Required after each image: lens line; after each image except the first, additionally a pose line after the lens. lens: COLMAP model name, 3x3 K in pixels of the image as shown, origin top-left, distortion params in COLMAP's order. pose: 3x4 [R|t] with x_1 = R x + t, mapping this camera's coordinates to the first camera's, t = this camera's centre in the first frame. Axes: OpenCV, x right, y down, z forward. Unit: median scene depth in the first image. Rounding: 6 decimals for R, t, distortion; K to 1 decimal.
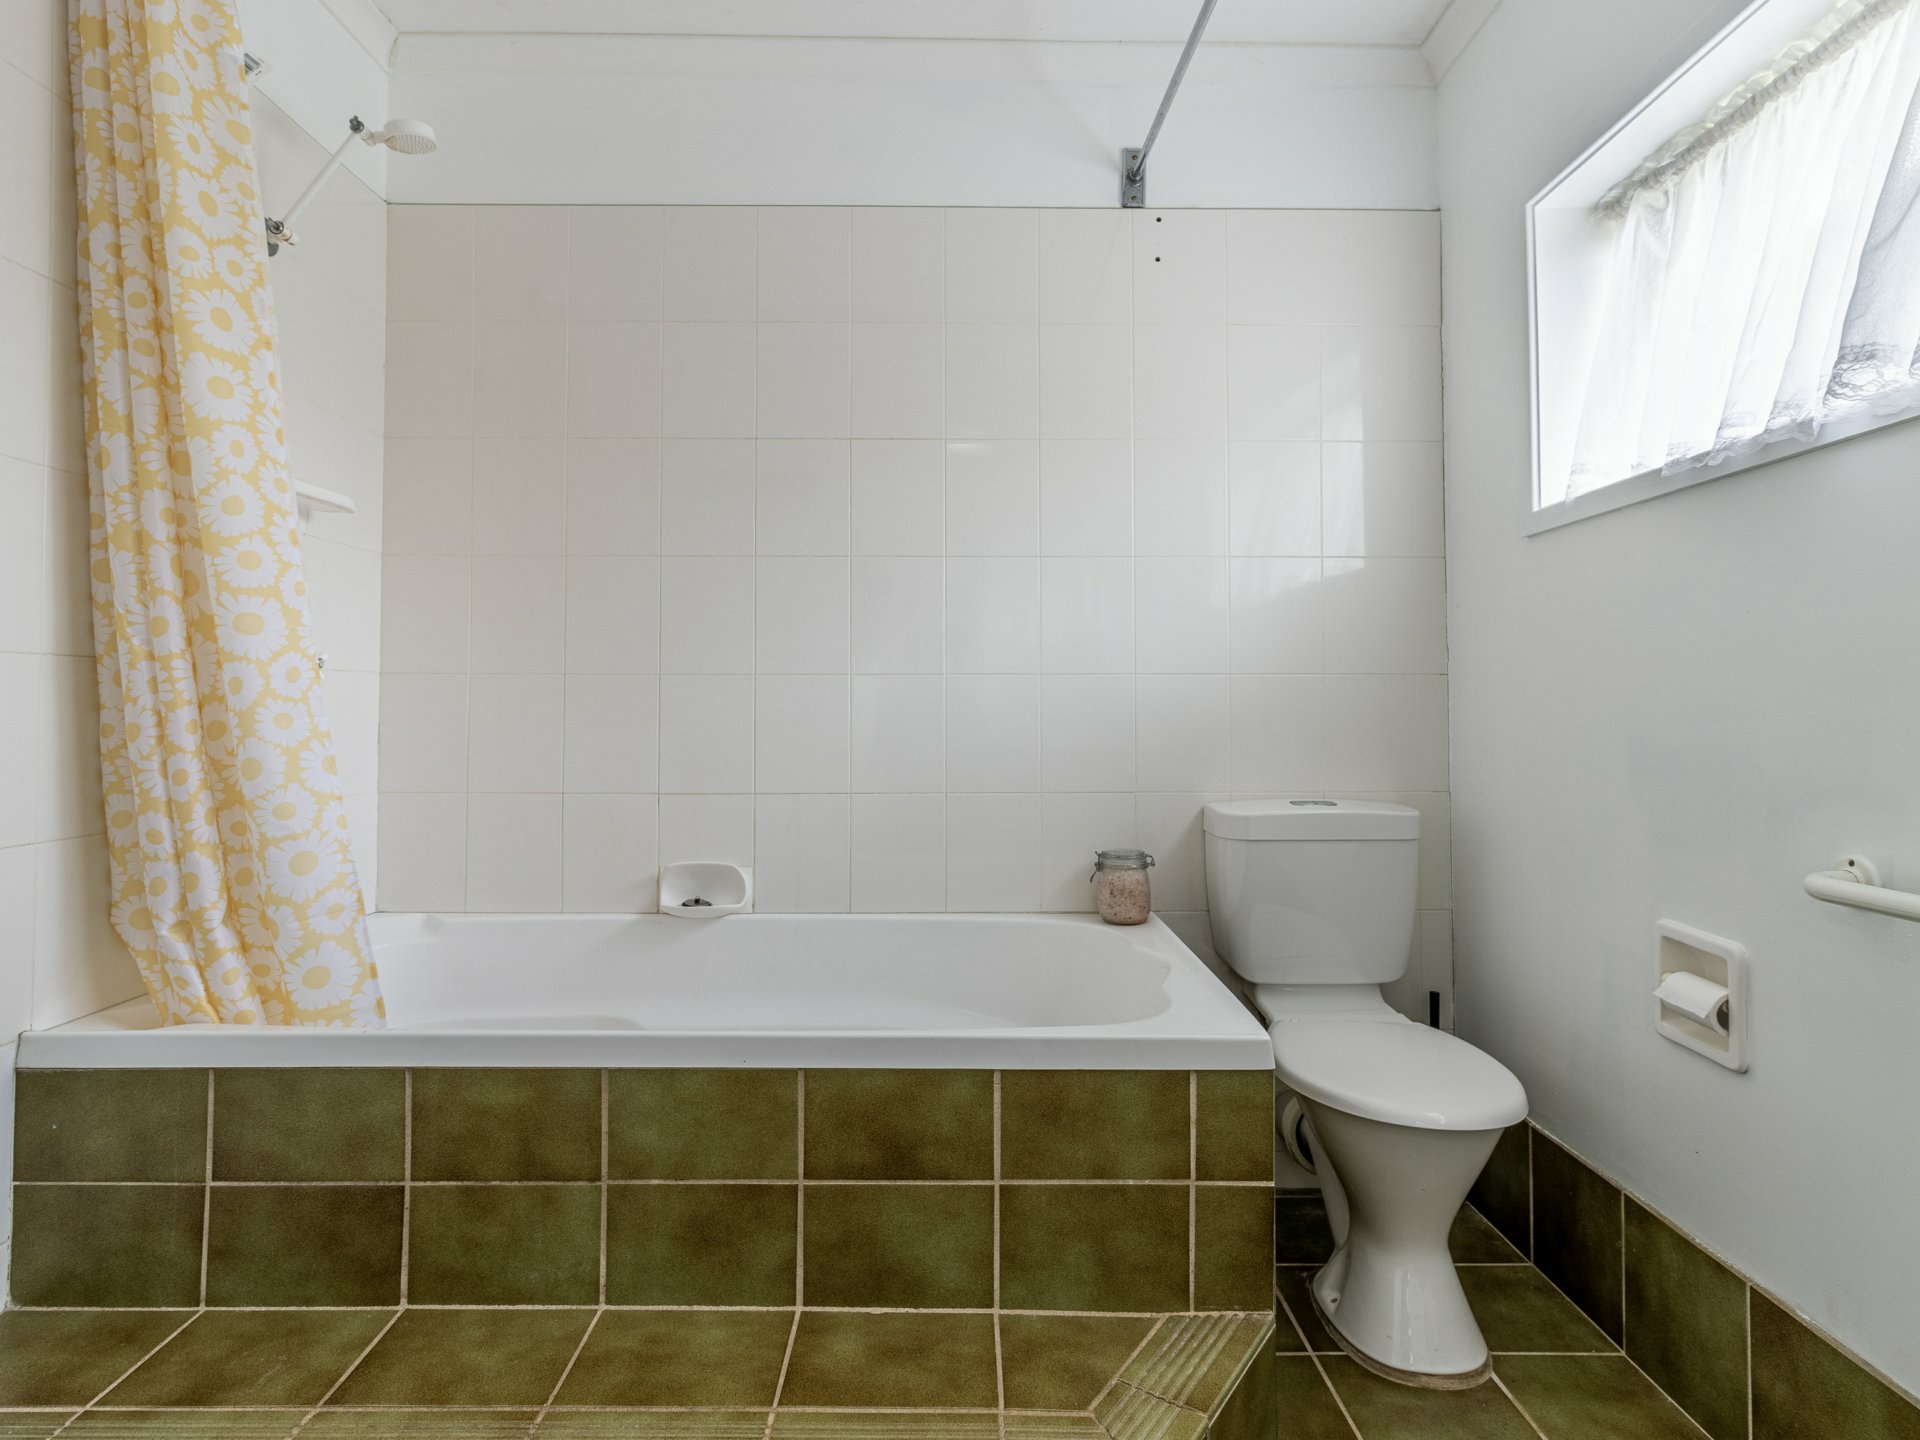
lens RADIAL K [[866.9, 0, 955.9], [0, 866.9, 707.7], [0, 0, 1]] dist [-0.001096, -0.000034]
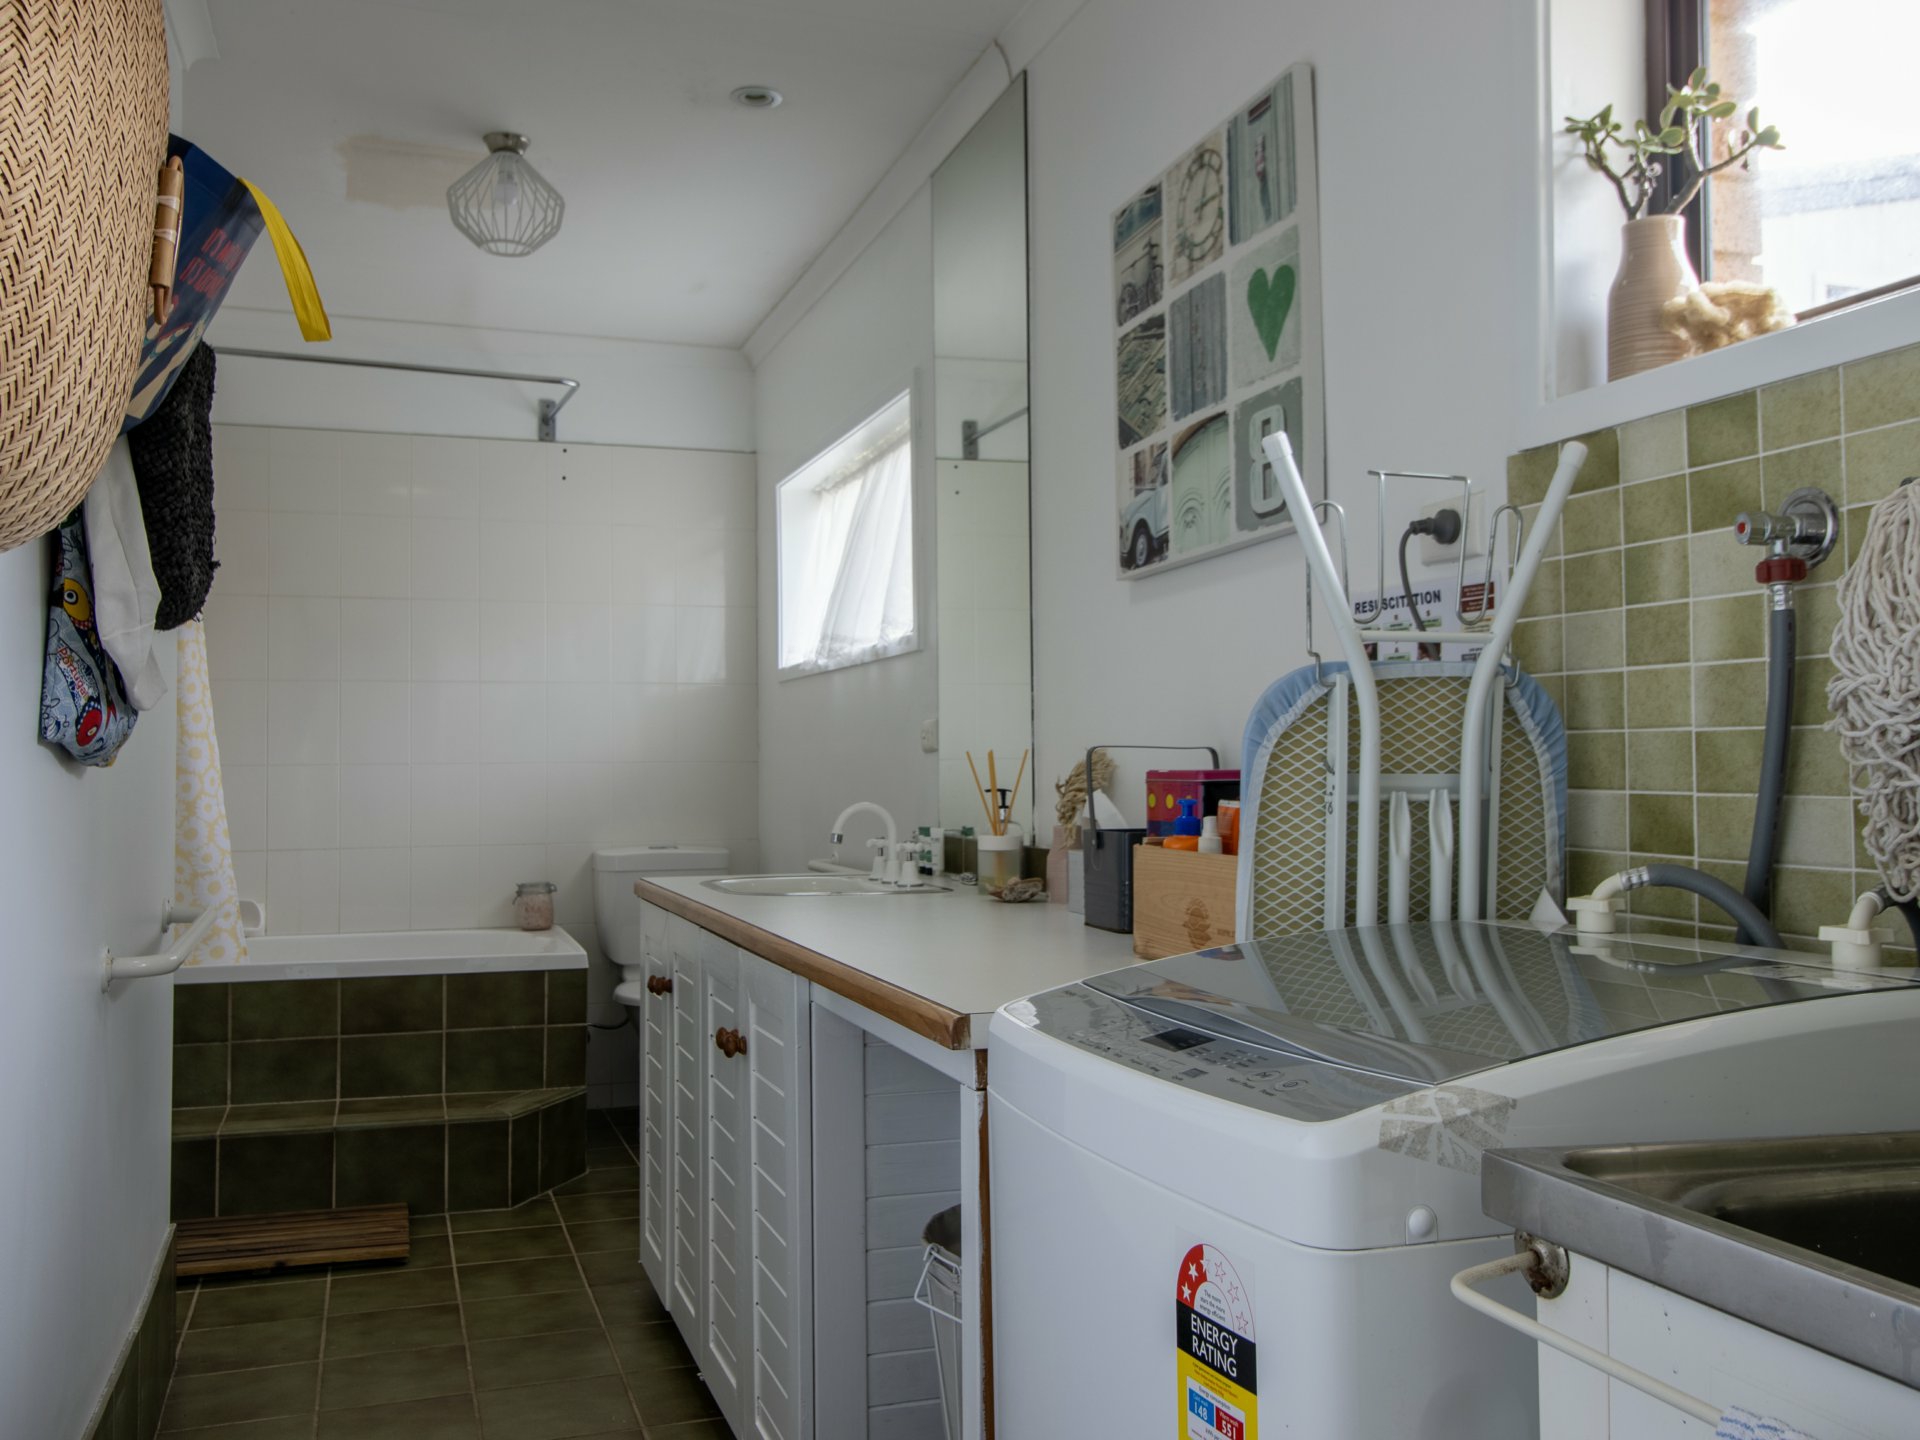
lens RADIAL K [[1731.6, 0, 953.0], [0, 1731.6, 711.2], [0, 0, 1]] dist [0.021379, -0.009515]
pose [[0.948597, 0.004538, 0.316453, -0.108050], [0.003001, 0.999723, -0.023330, -0.087018], [-0.316471, 0.023080, 0.948321, -3.136373]]
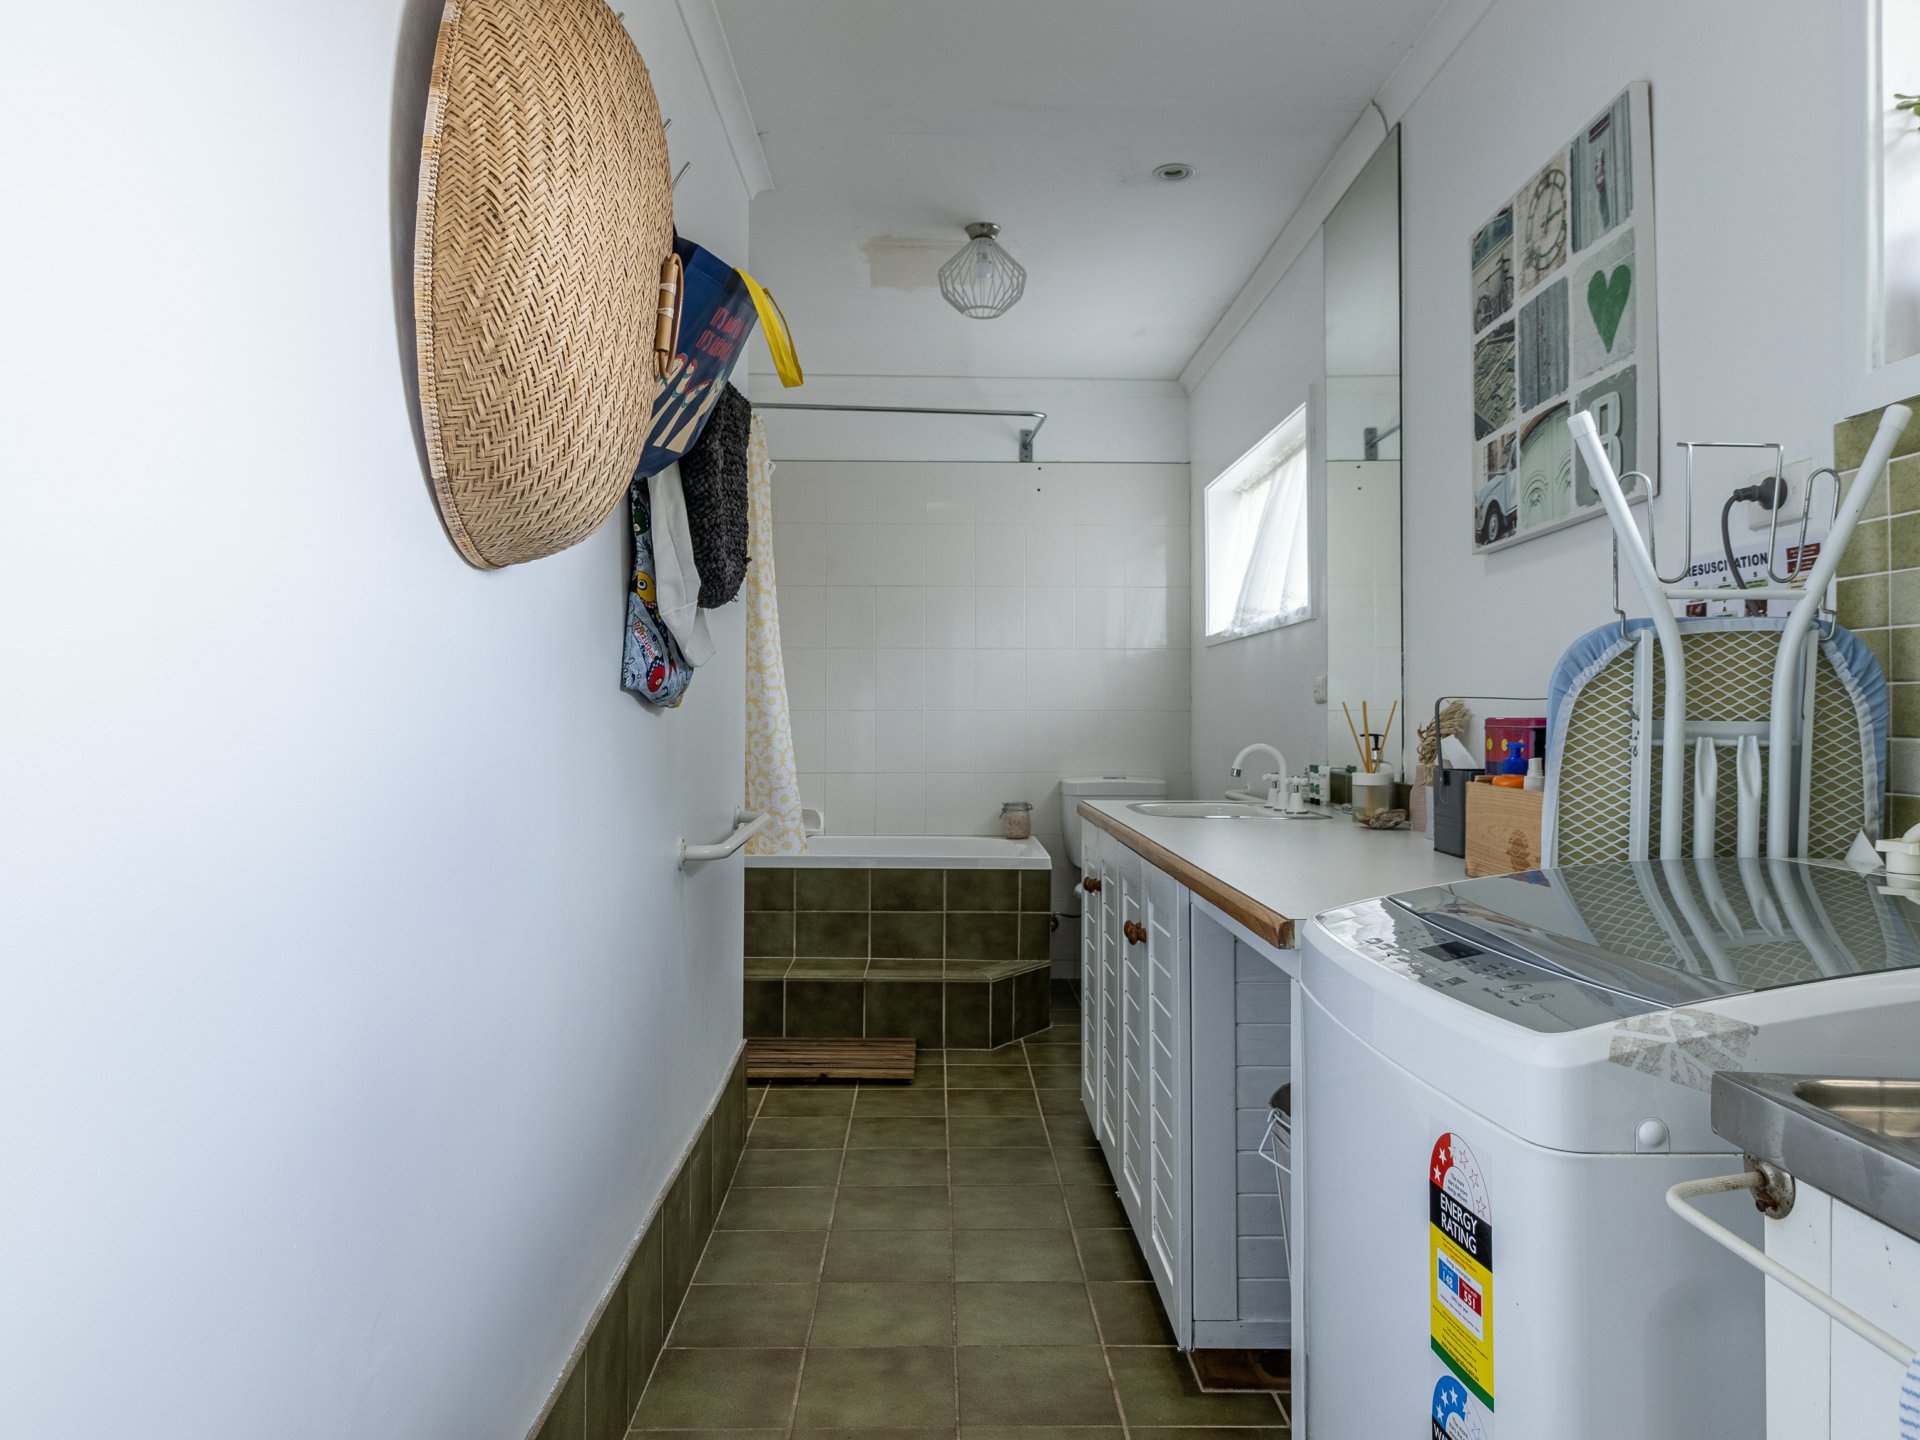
lens RADIAL K [[1358.1, 0, 956.9], [0, 1358.1, 698.8], [0, 0, 1]] dist [0.009468, -0.005998]
pose [[0.999901, 0.003641, 0.013573, 0.026250], [-0.003578, 0.999983, -0.004704, -0.077973], [-0.013590, 0.004655, 0.999897, -3.101399]]
